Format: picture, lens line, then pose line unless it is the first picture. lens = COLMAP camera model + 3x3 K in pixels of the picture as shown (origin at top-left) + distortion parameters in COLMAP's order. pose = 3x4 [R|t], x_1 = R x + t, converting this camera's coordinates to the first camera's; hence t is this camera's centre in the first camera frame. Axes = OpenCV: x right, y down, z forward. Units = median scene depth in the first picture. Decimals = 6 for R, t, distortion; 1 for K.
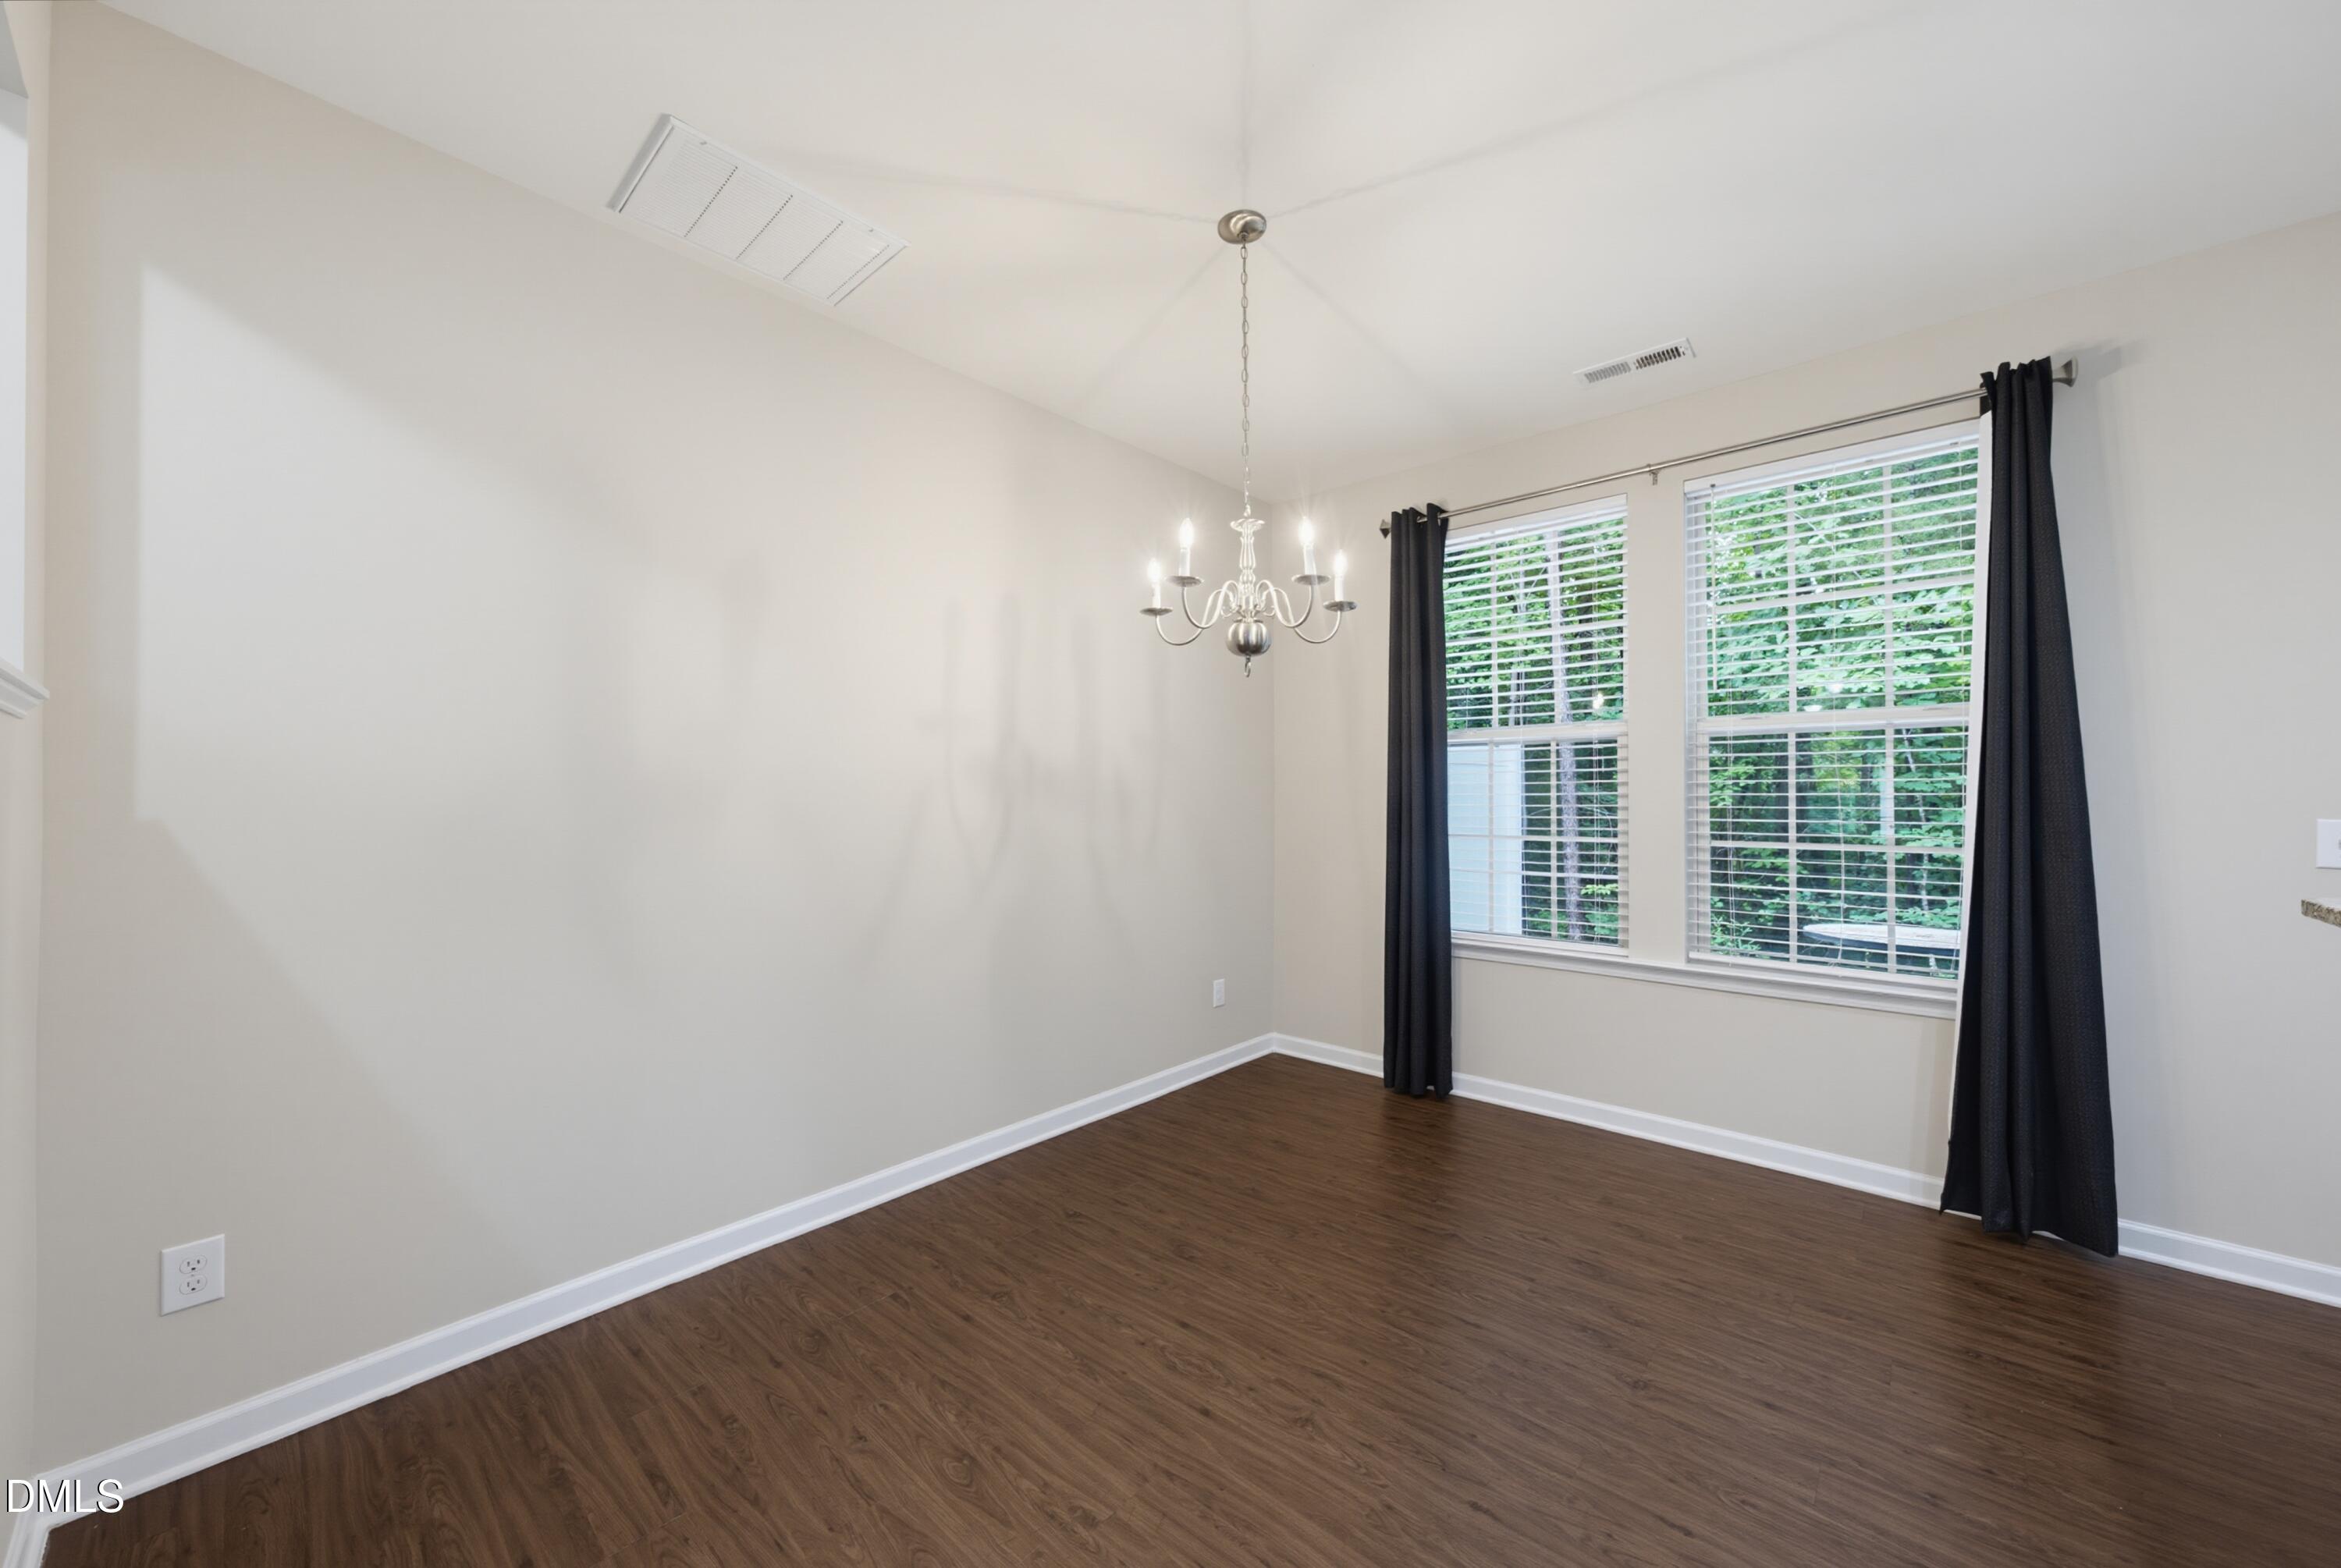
lens RADIAL K [[857.9, 0, 1170.5], [0, 857.9, 784.0], [0, 0, 1]] dist [-0.026411, 0.011405]
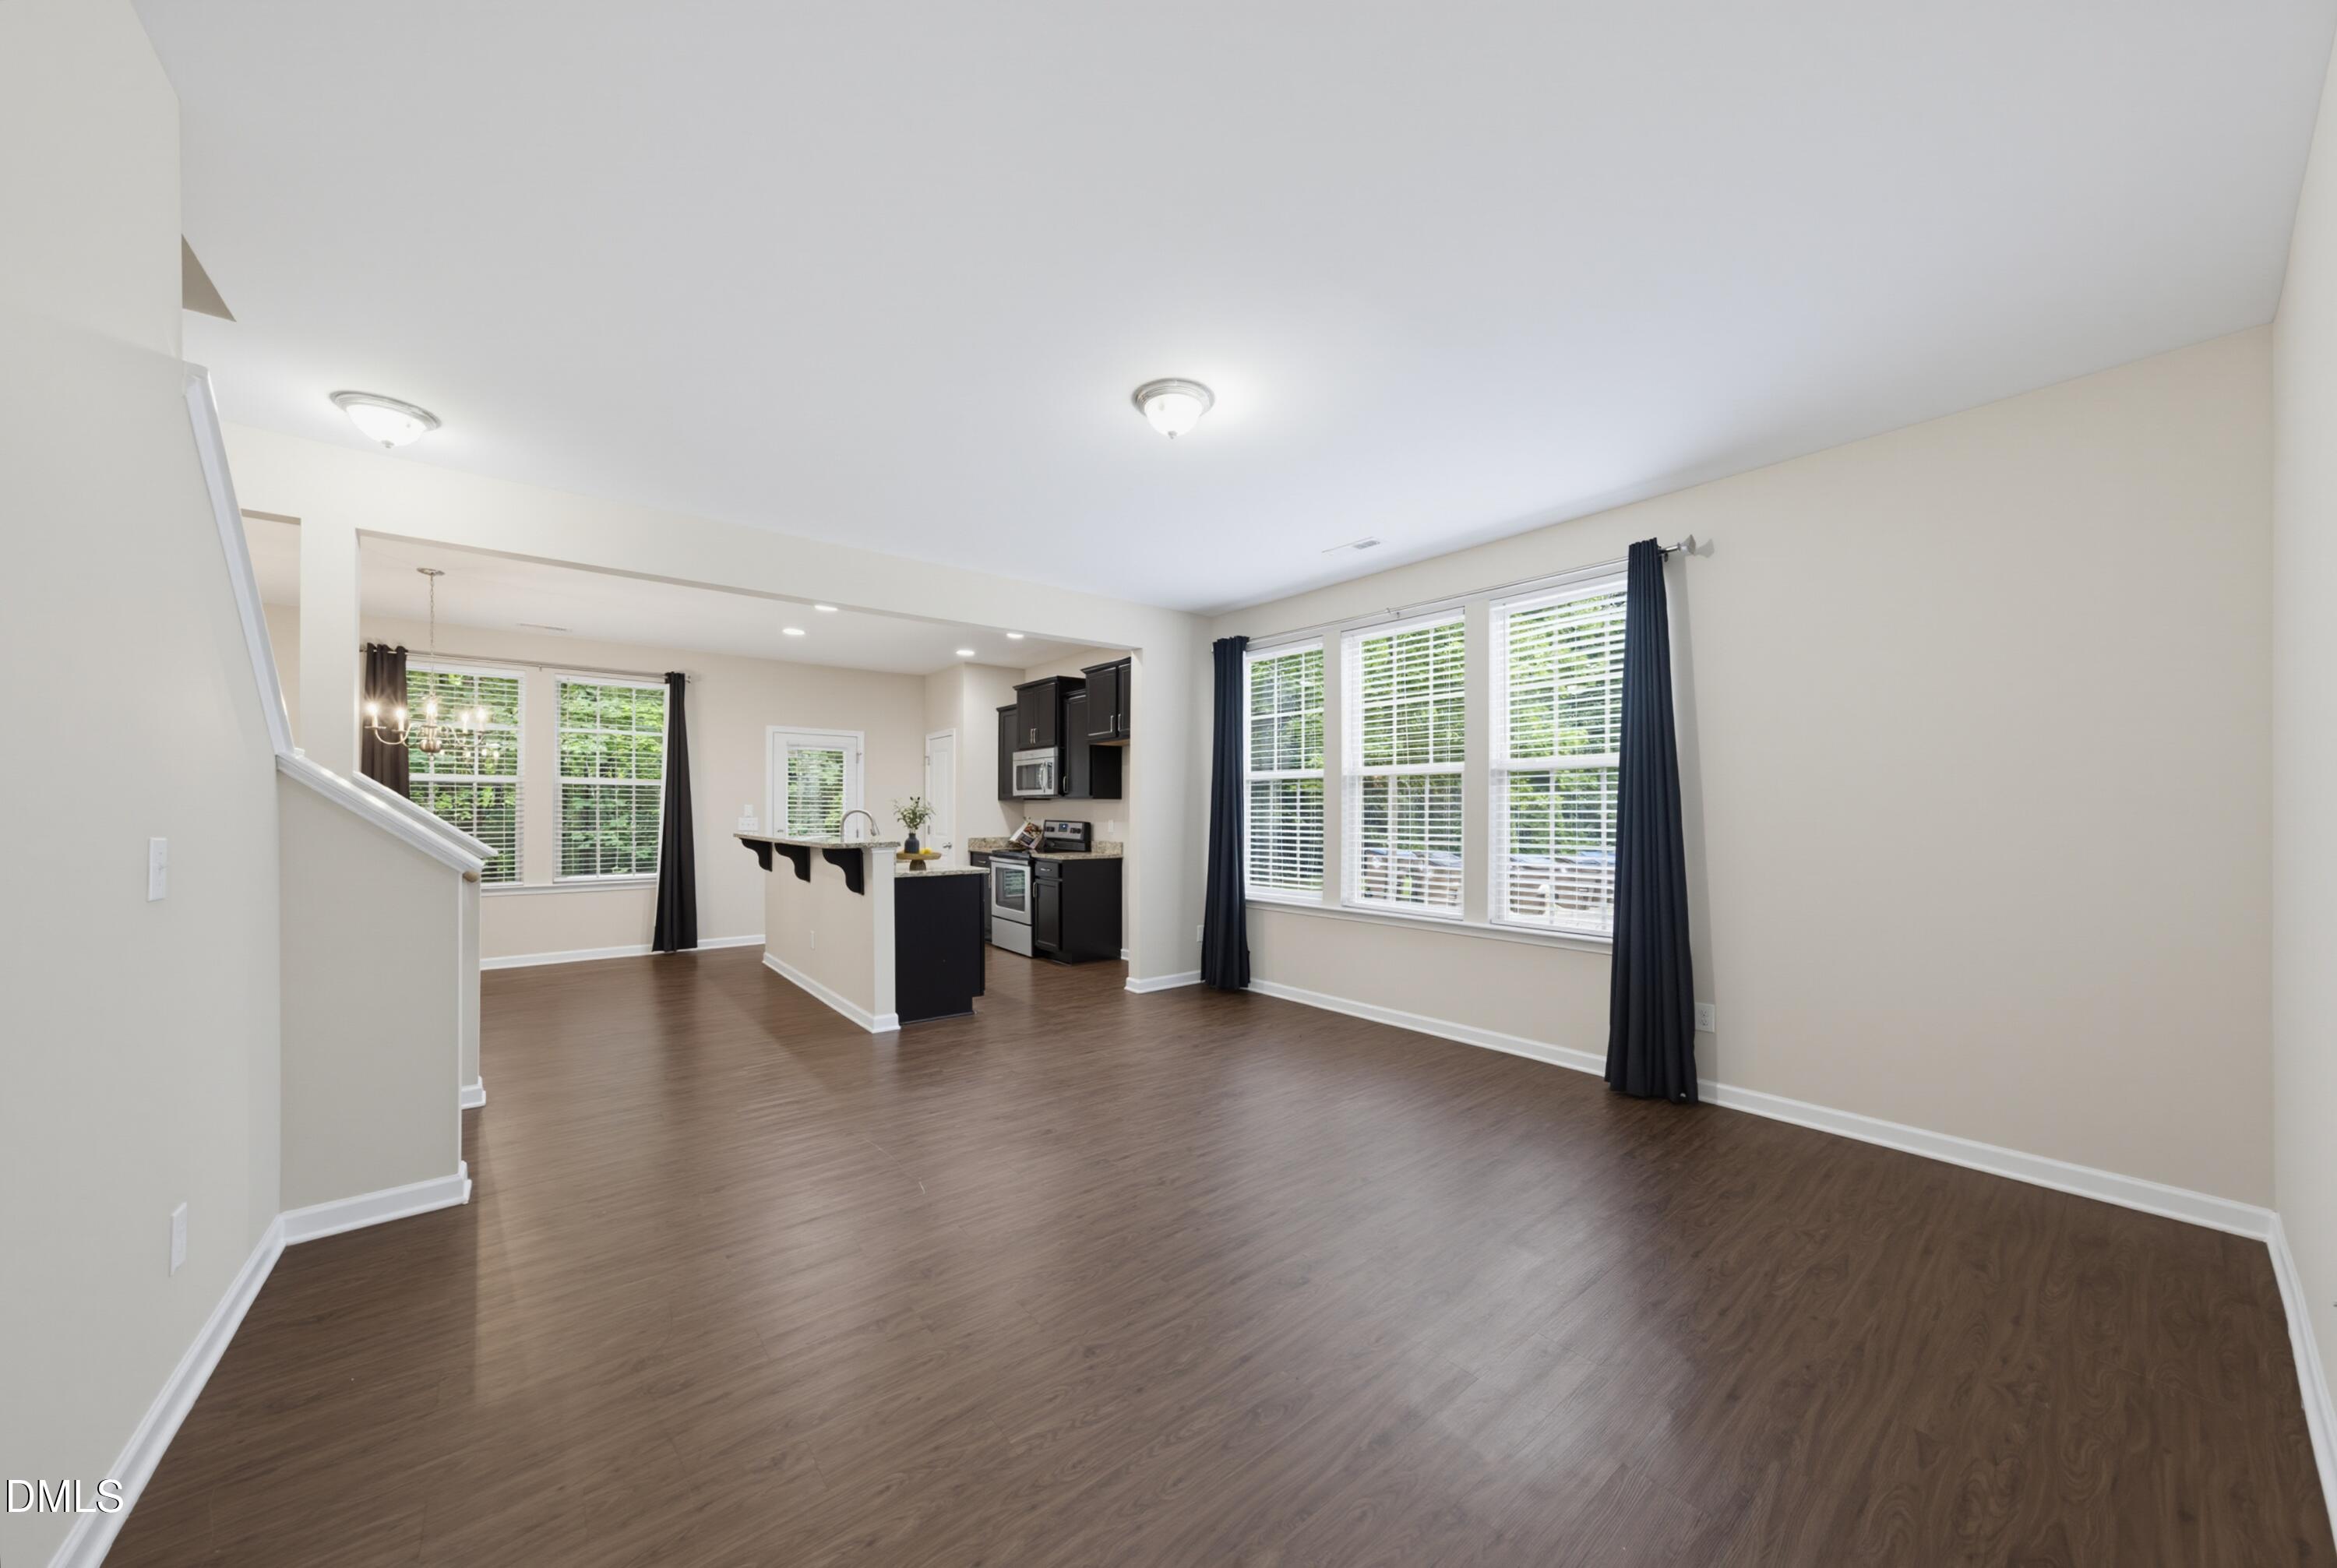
lens RADIAL K [[819.0, 0, 1168.0], [0, 819.0, 814.5], [0, 0, 1]] dist [-0.026332, 0.000062]
pose [[0.175436, -0.003554, 0.984484, -1.590662], [-0.008421, 0.999951, 0.005110, -0.003986], [-0.984455, -0.009187, 0.175398, -1.289598]]
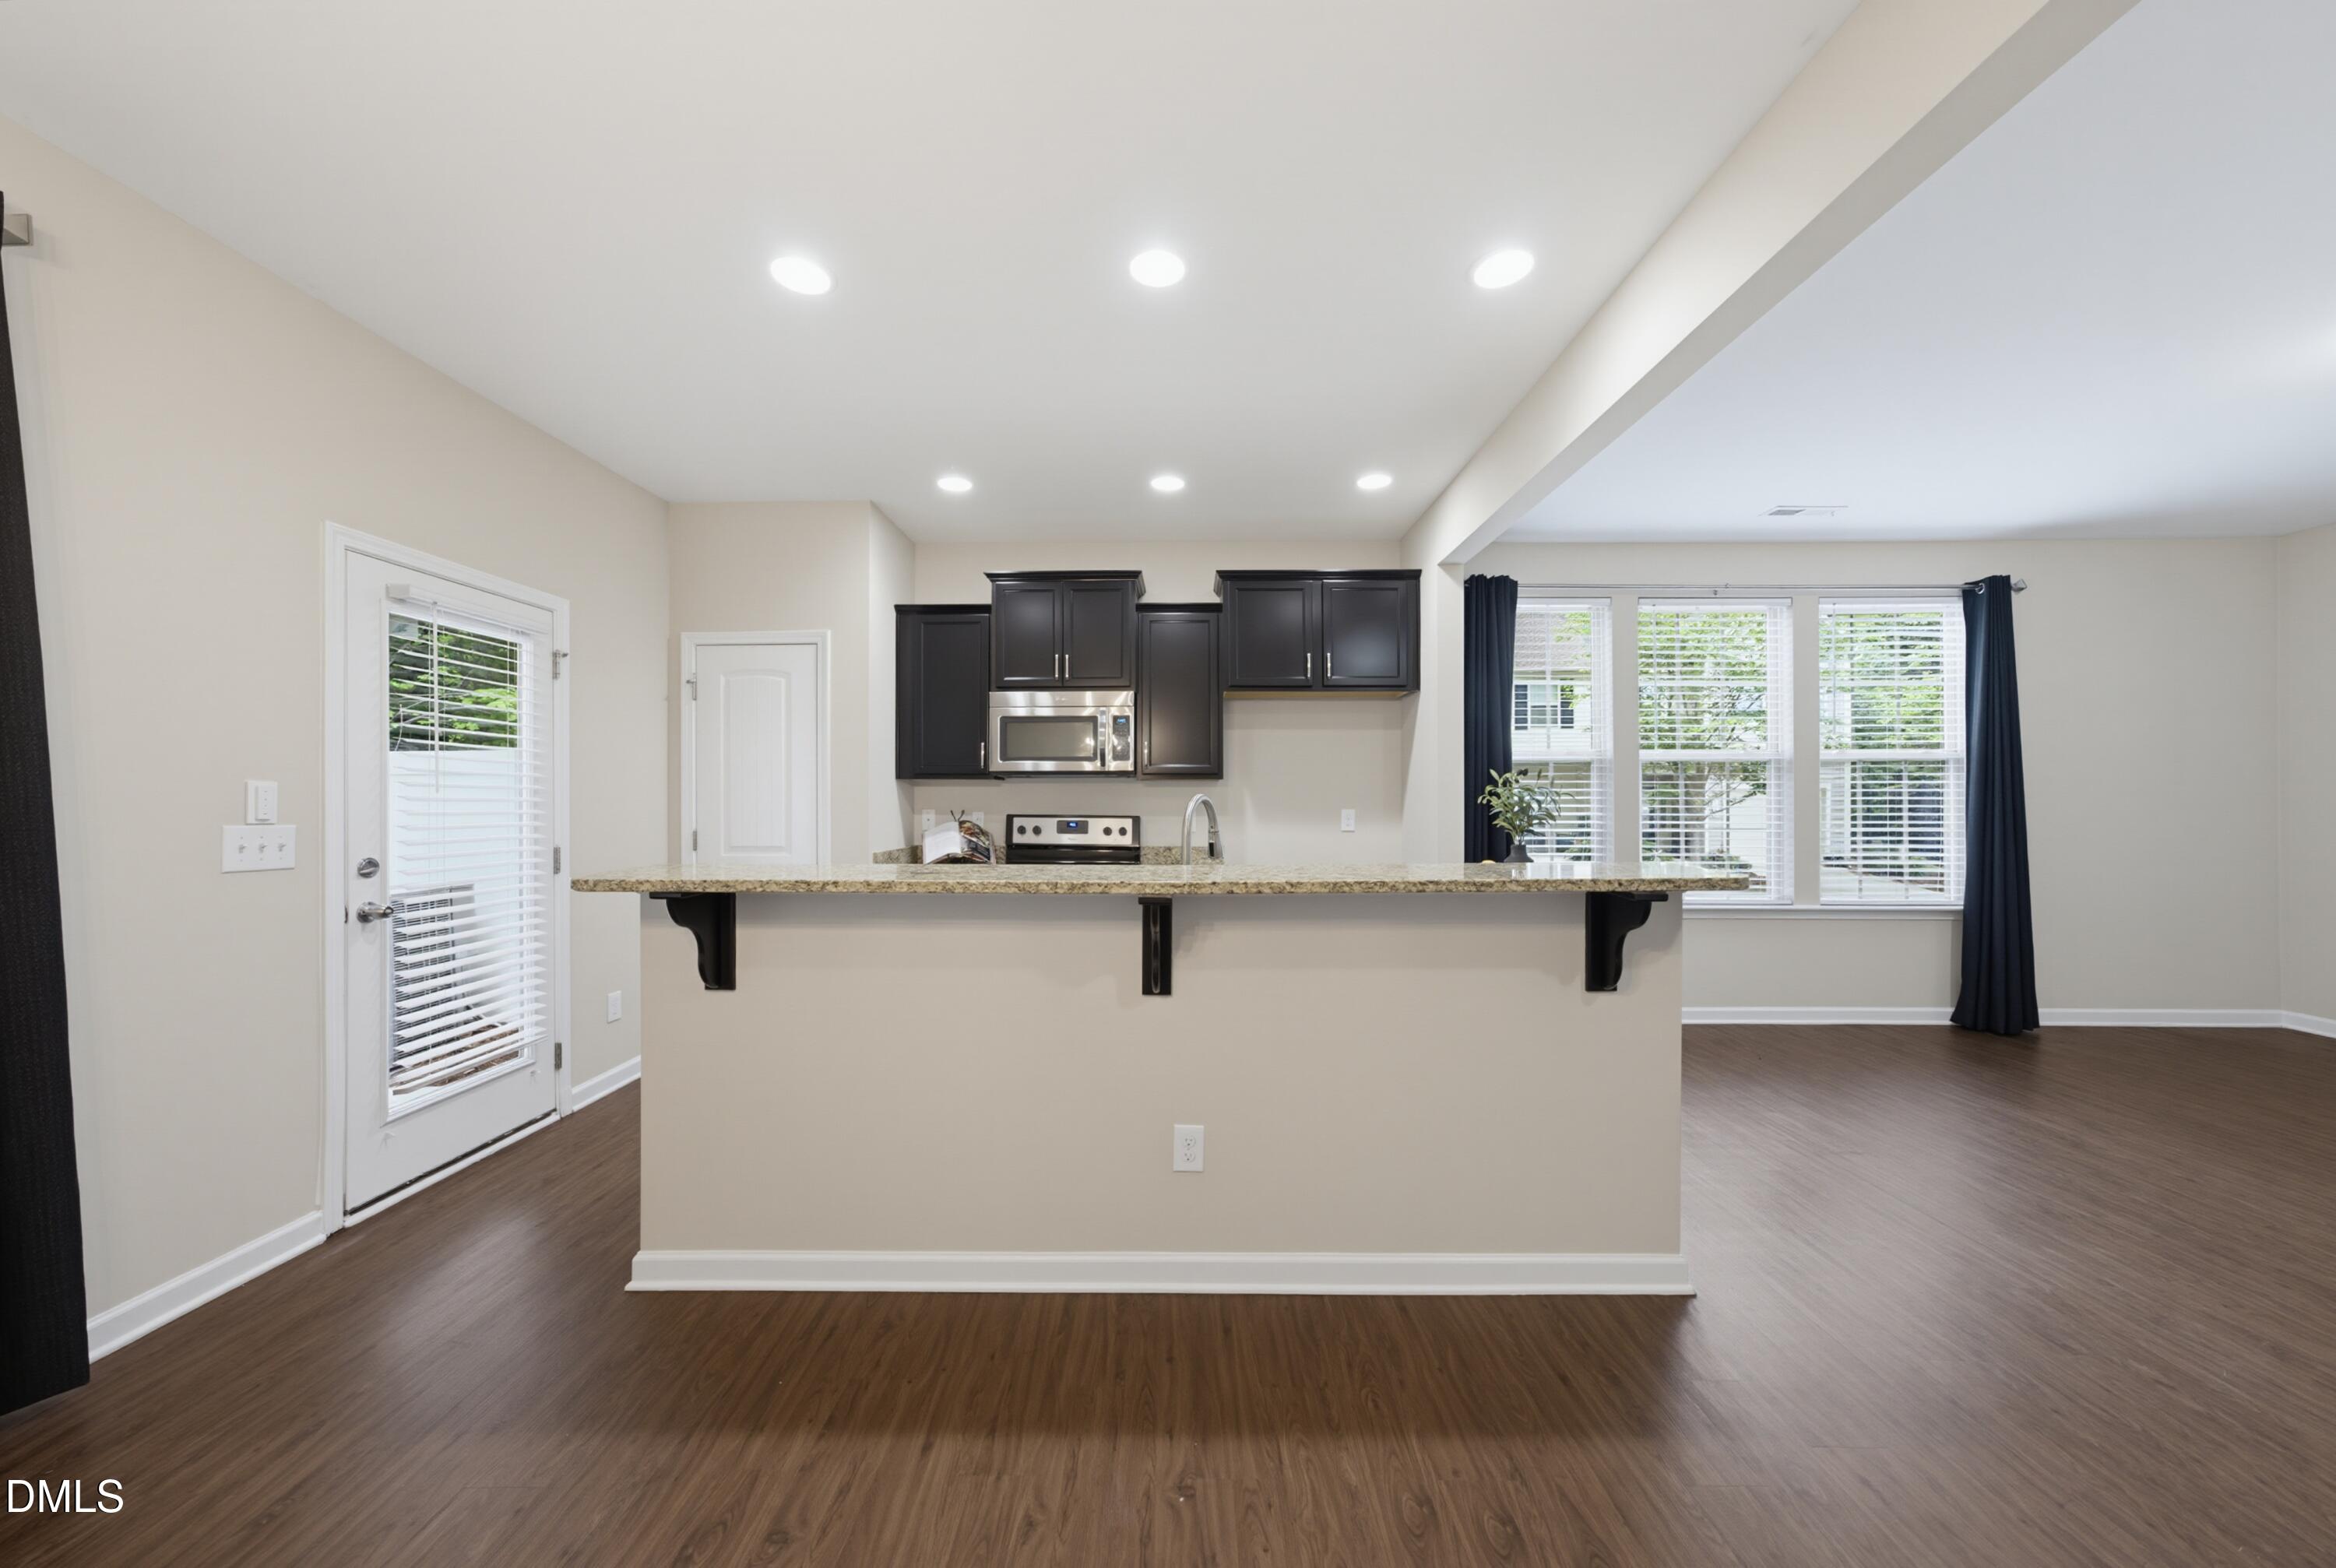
lens RADIAL K [[822.8, 0, 1169.1], [0, 822.8, 803.3], [0, 0, 1]] dist [0.000579, 0.000122]
pose [[-0.662983, -0.003609, 0.748626, -0.136397], [-0.004770, 0.999988, 0.000596, 0.010214], [-0.748619, -0.003176, -0.662993, 0.701271]]
